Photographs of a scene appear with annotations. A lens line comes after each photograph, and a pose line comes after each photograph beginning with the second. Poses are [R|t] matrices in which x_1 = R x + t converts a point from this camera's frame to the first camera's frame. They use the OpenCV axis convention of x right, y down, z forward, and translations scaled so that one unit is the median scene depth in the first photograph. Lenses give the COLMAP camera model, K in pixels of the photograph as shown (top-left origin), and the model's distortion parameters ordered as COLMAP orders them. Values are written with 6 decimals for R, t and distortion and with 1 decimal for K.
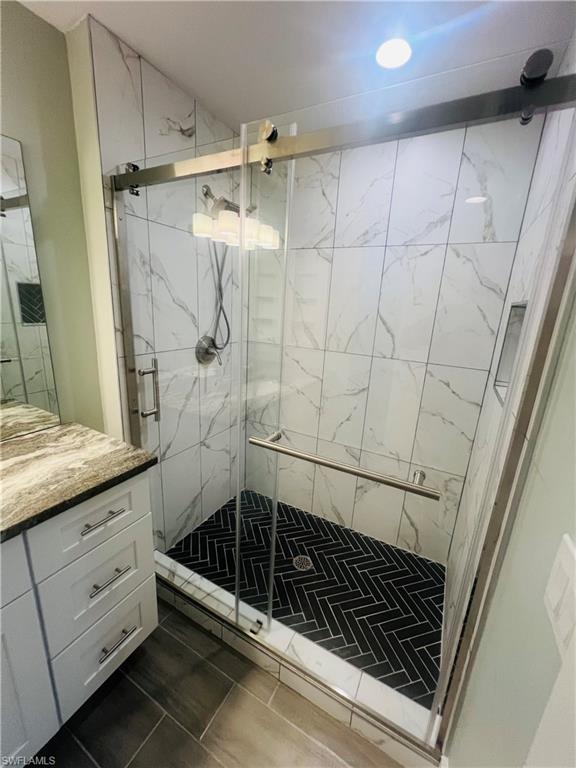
lens RADIAL K [[309.4, 0, 285.6], [0, 309.4, 378.2], [0, 0, 1]] dist [-0.001140, 0.001229]
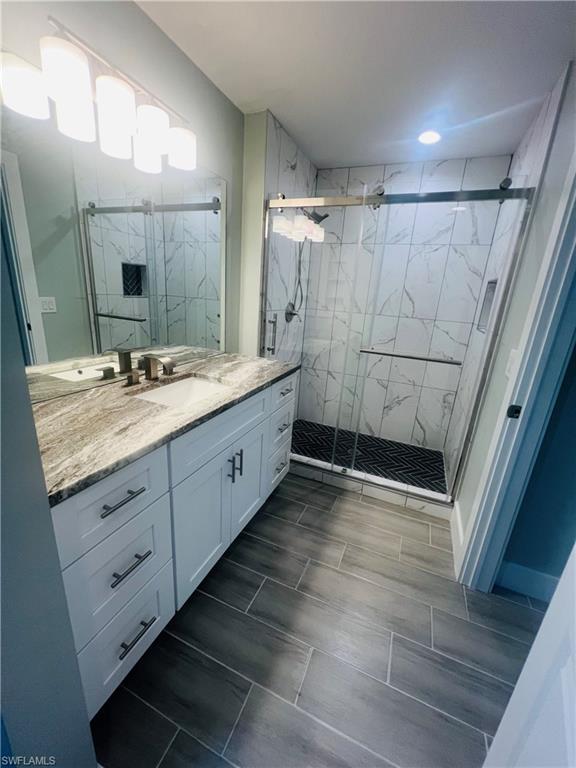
lens RADIAL K [[308.7, 0, 288.3], [0, 308.7, 377.3], [0, 0, 1]] dist [0.002809, 0.000068]
pose [[0.995340, -0.014342, 0.095352, -0.439598], [0.010384, 0.999069, 0.041880, 0.168315], [-0.095864, -0.040694, 0.994562, -0.507518]]
